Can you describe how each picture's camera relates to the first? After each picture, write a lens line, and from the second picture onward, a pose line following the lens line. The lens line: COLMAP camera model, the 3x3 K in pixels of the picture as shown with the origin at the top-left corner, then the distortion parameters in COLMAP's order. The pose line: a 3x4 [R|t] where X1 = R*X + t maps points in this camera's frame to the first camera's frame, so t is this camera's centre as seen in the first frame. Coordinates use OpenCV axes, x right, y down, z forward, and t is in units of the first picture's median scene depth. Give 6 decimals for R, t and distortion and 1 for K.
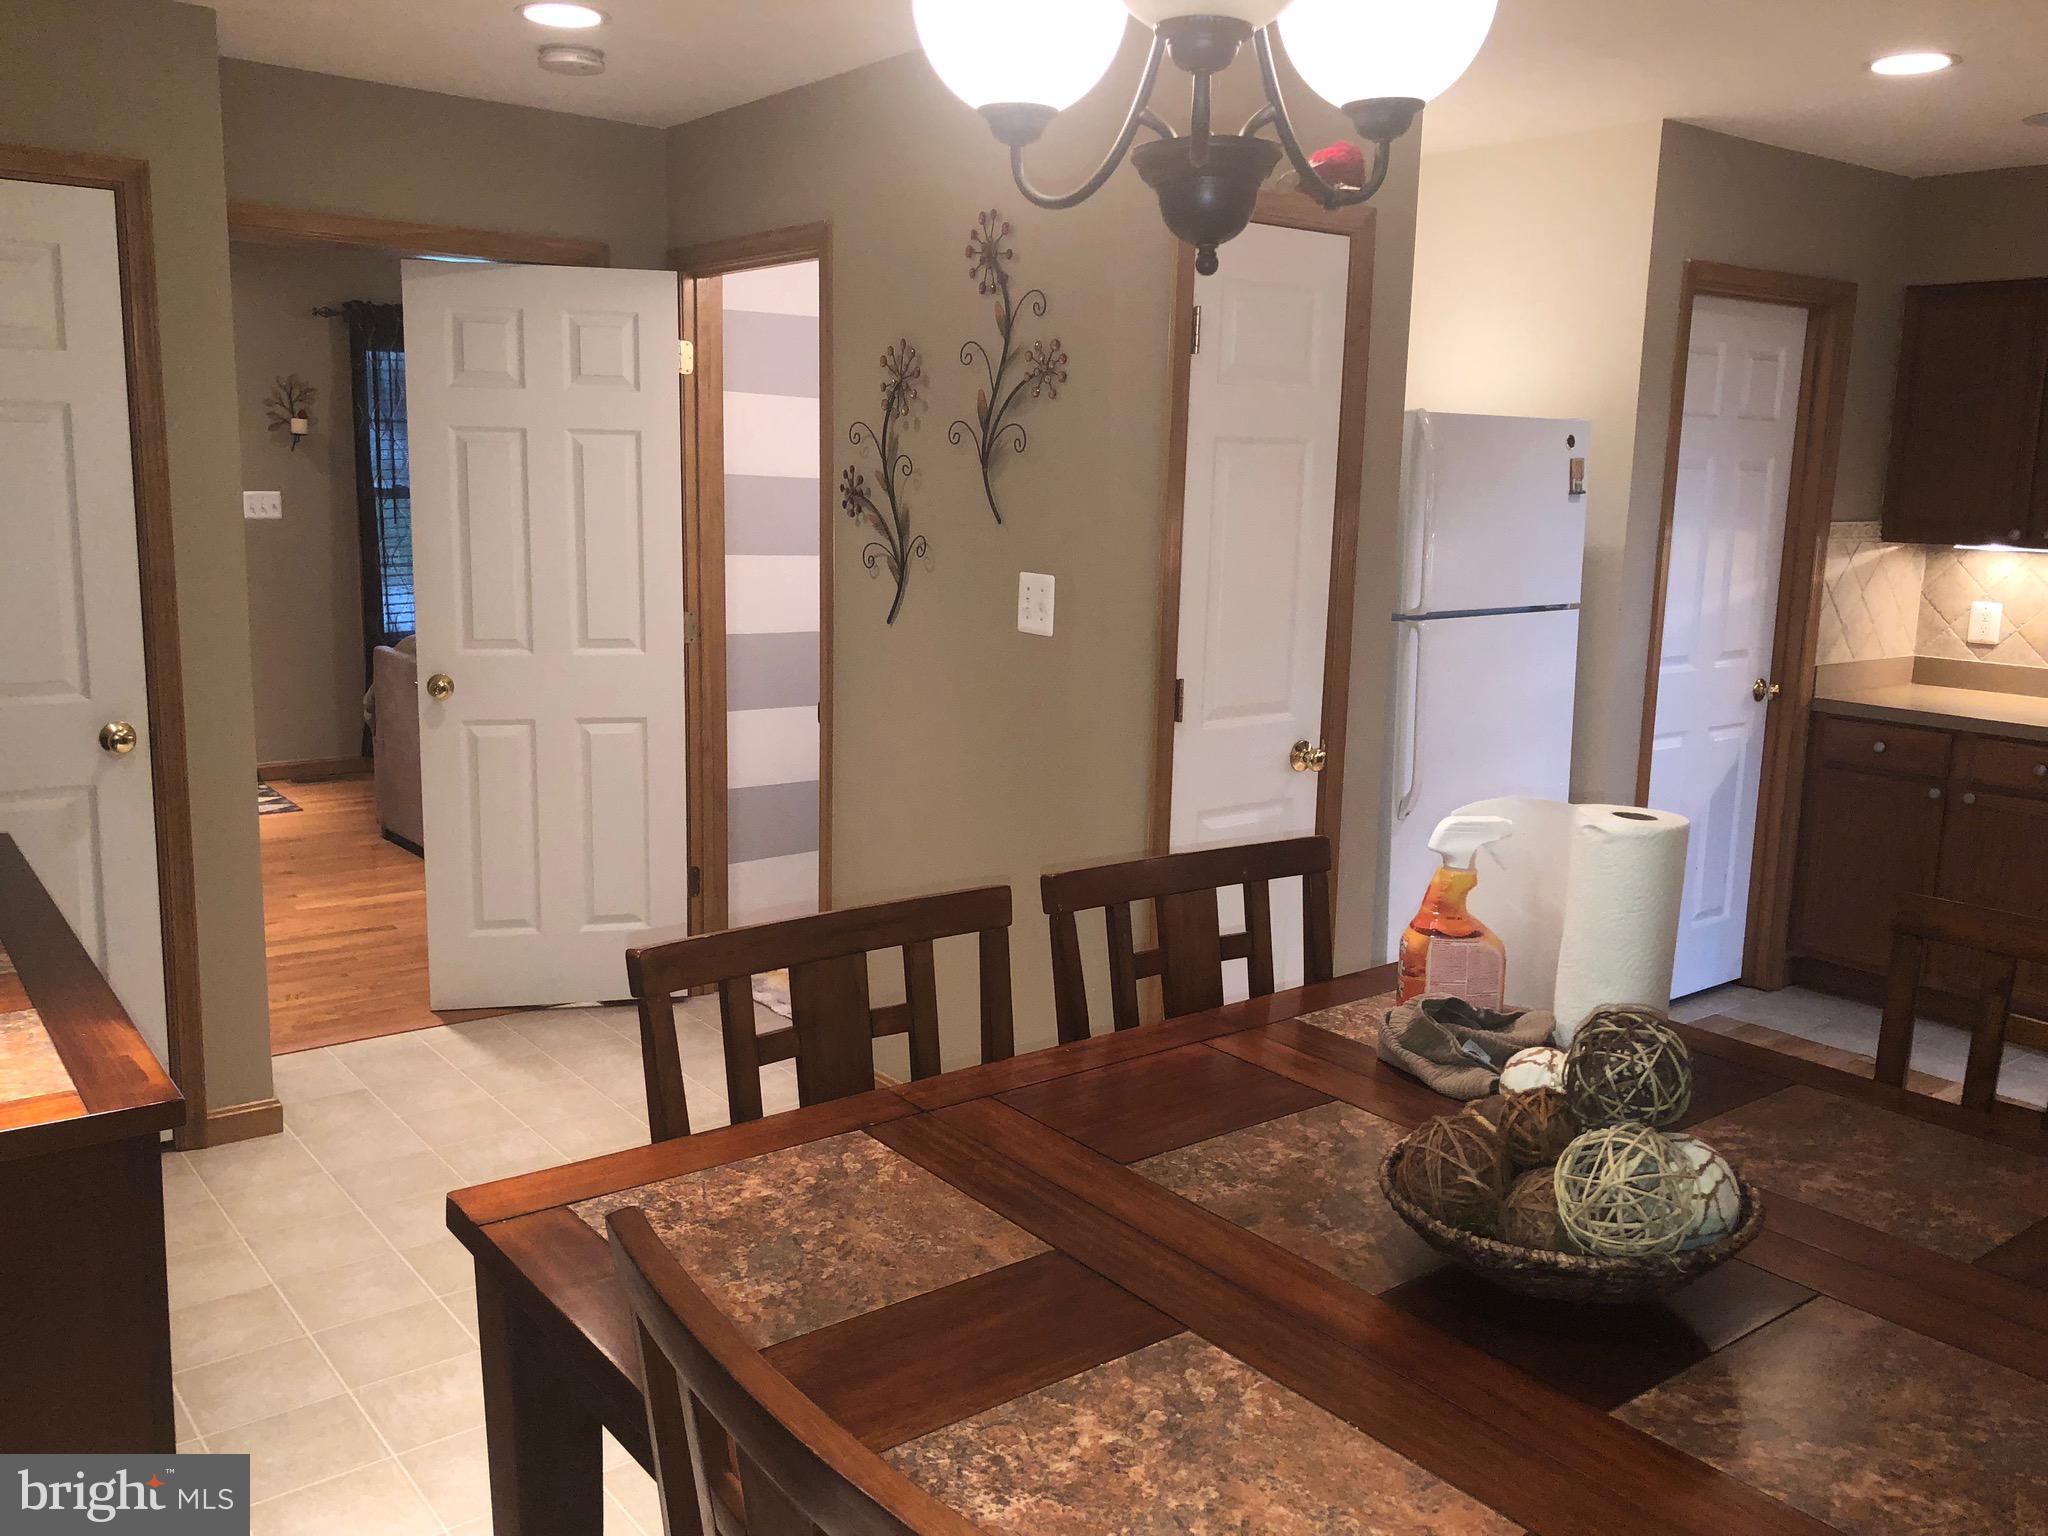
lens RADIAL K [[1665.9, 0, 1018.8], [0, 1665.9, 759.6], [0, 0, 1]] dist [0.012403, -0.009552]
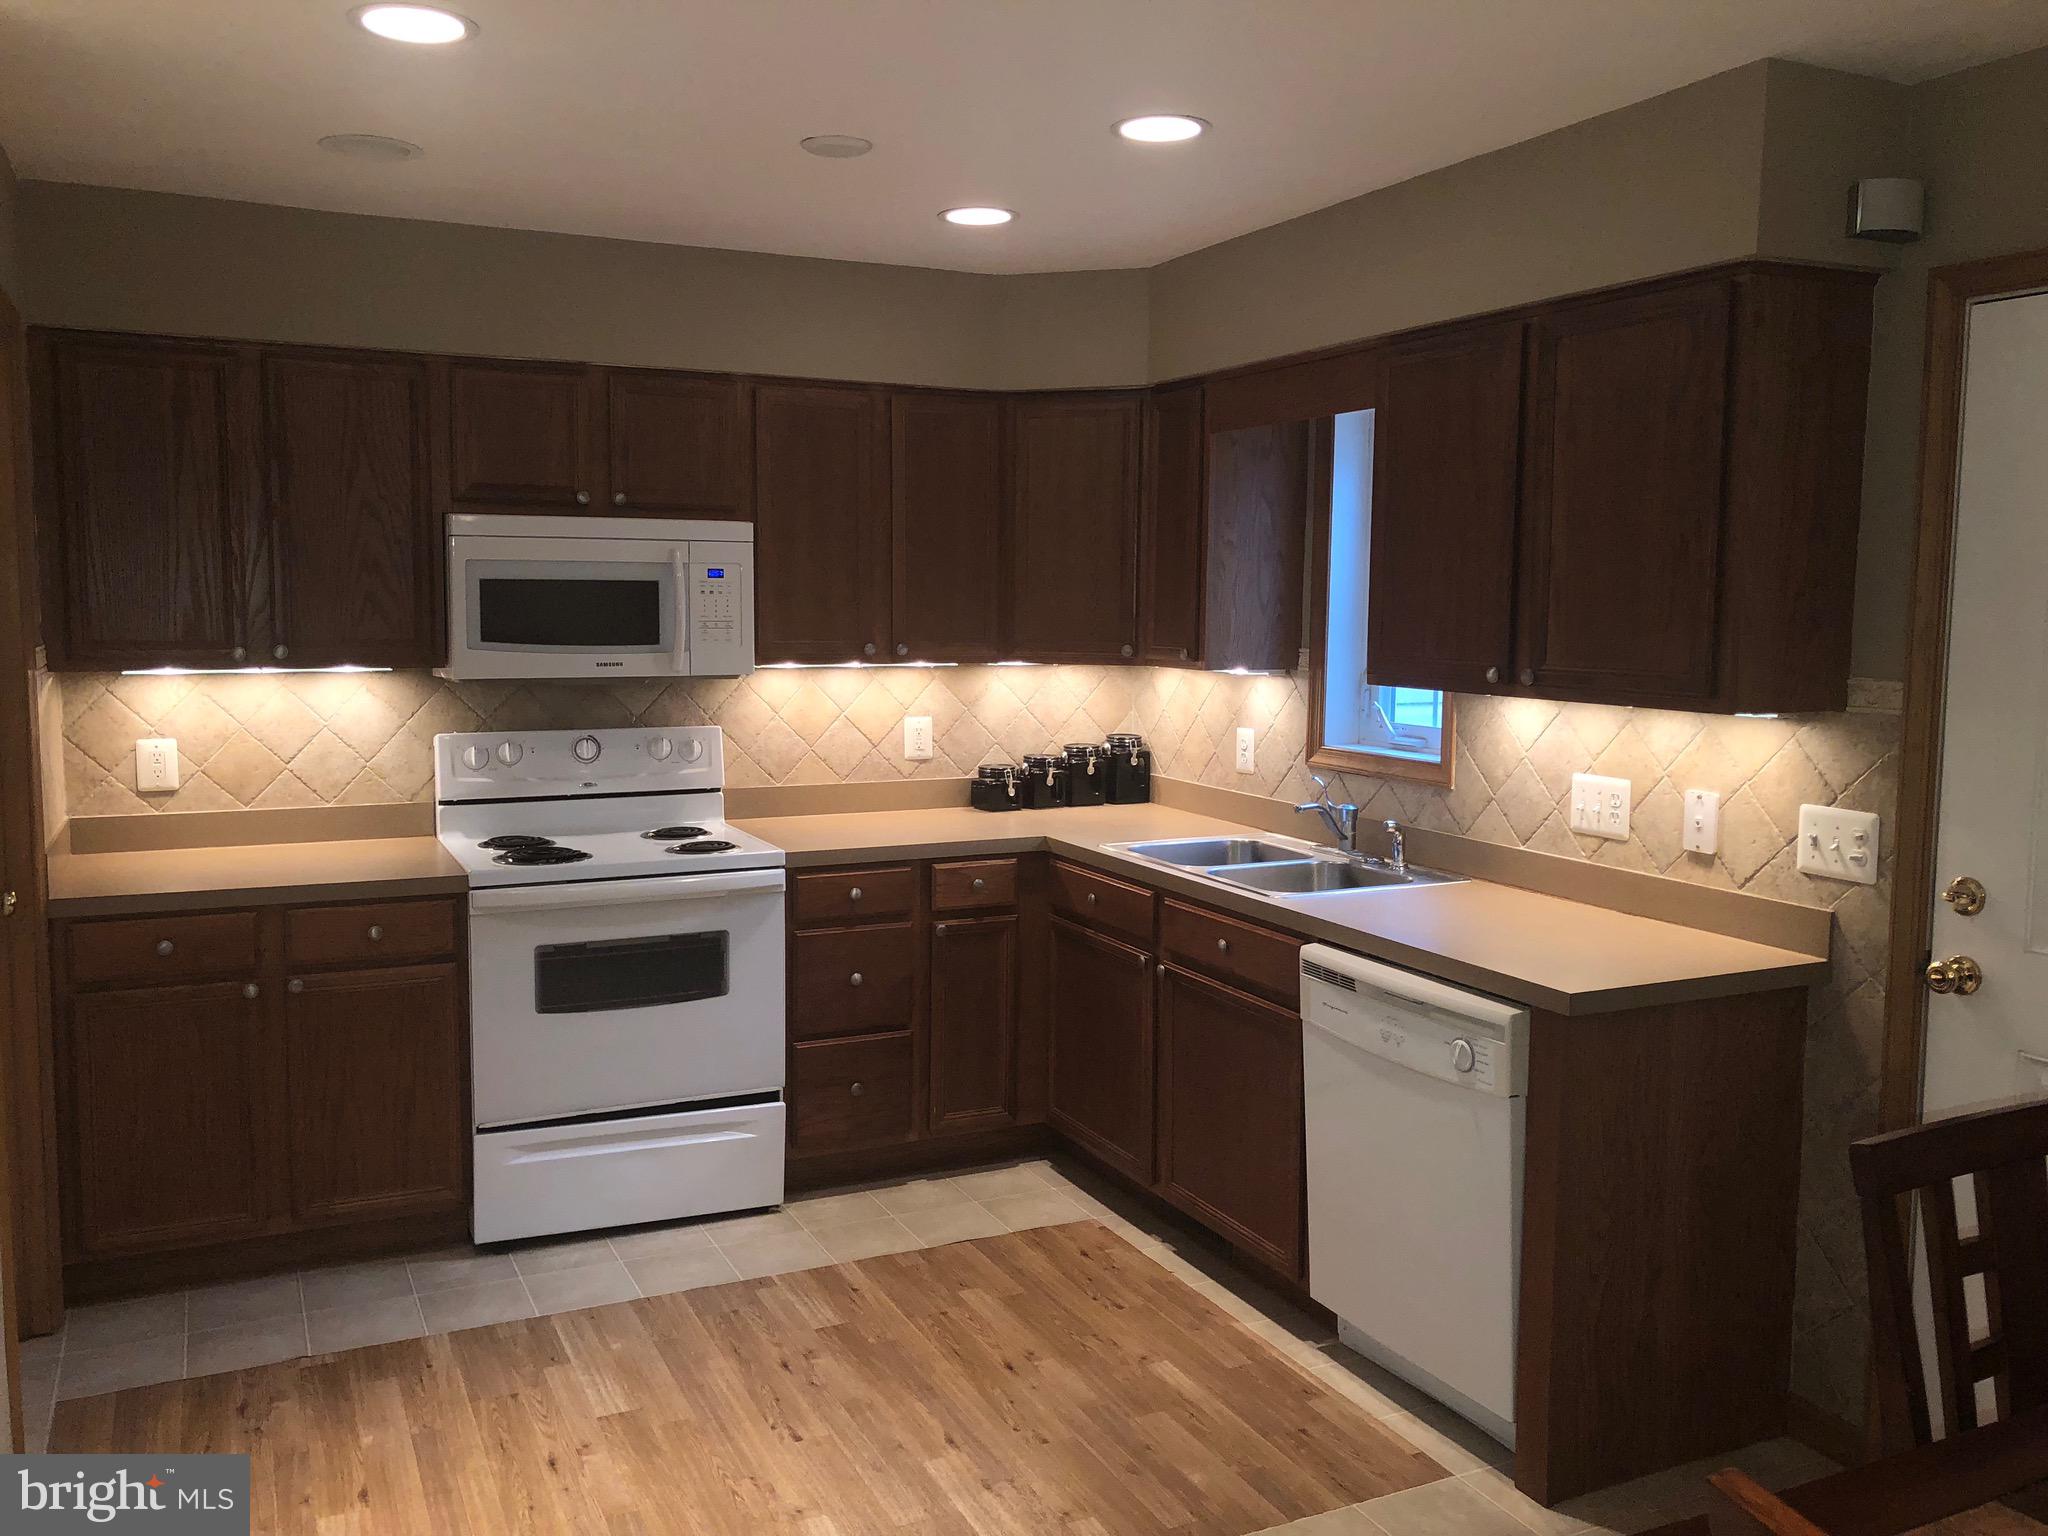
lens RADIAL K [[1633.8, 0, 1025.6], [0, 1633.8, 732.2], [0, 0, 1]] dist [0.003420, -0.004395]
pose [[0.178337, -0.095993, 0.979276, -0.340330], [0.163041, 0.984355, 0.066799, -0.272087], [-0.970368, 0.147750, 0.191198, 1.515057]]
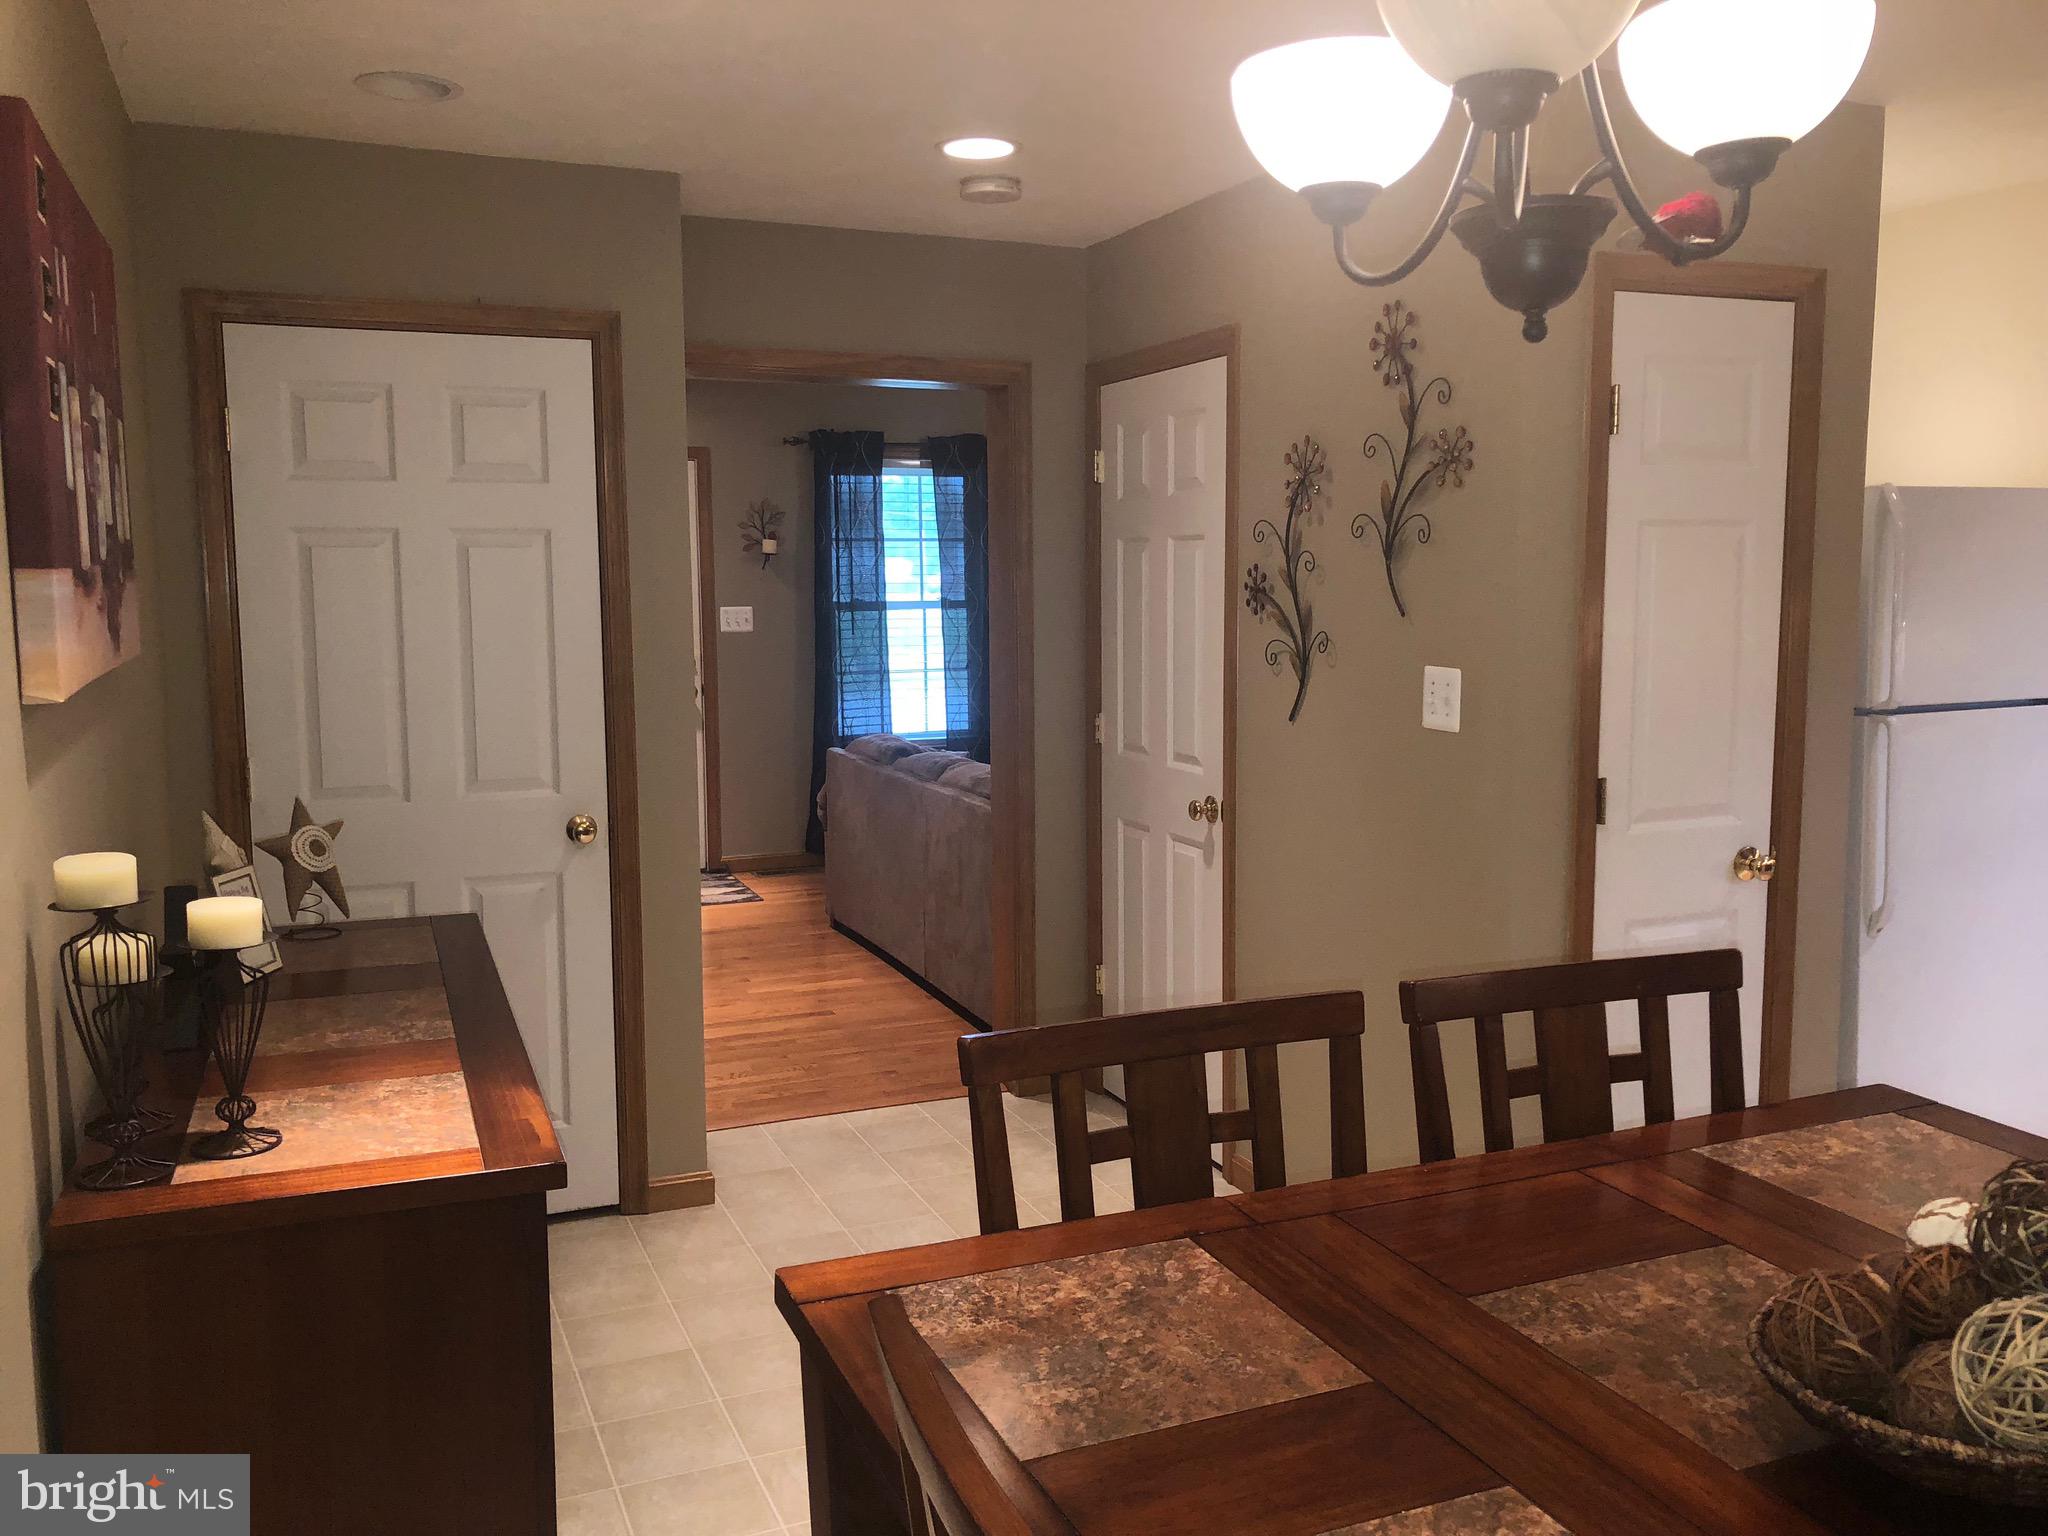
lens RADIAL K [[1673.0, 0, 1024.0], [0, 1673.0, 768.0], [0, 0, 1]] dist [0.007781, -0.004709]
pose [[0.966279, 0.001313, -0.257495, 0.048756], [-0.015759, 0.998414, -0.054047, 0.003078], [0.257016, 0.056283, 0.964767, 0.017366]]
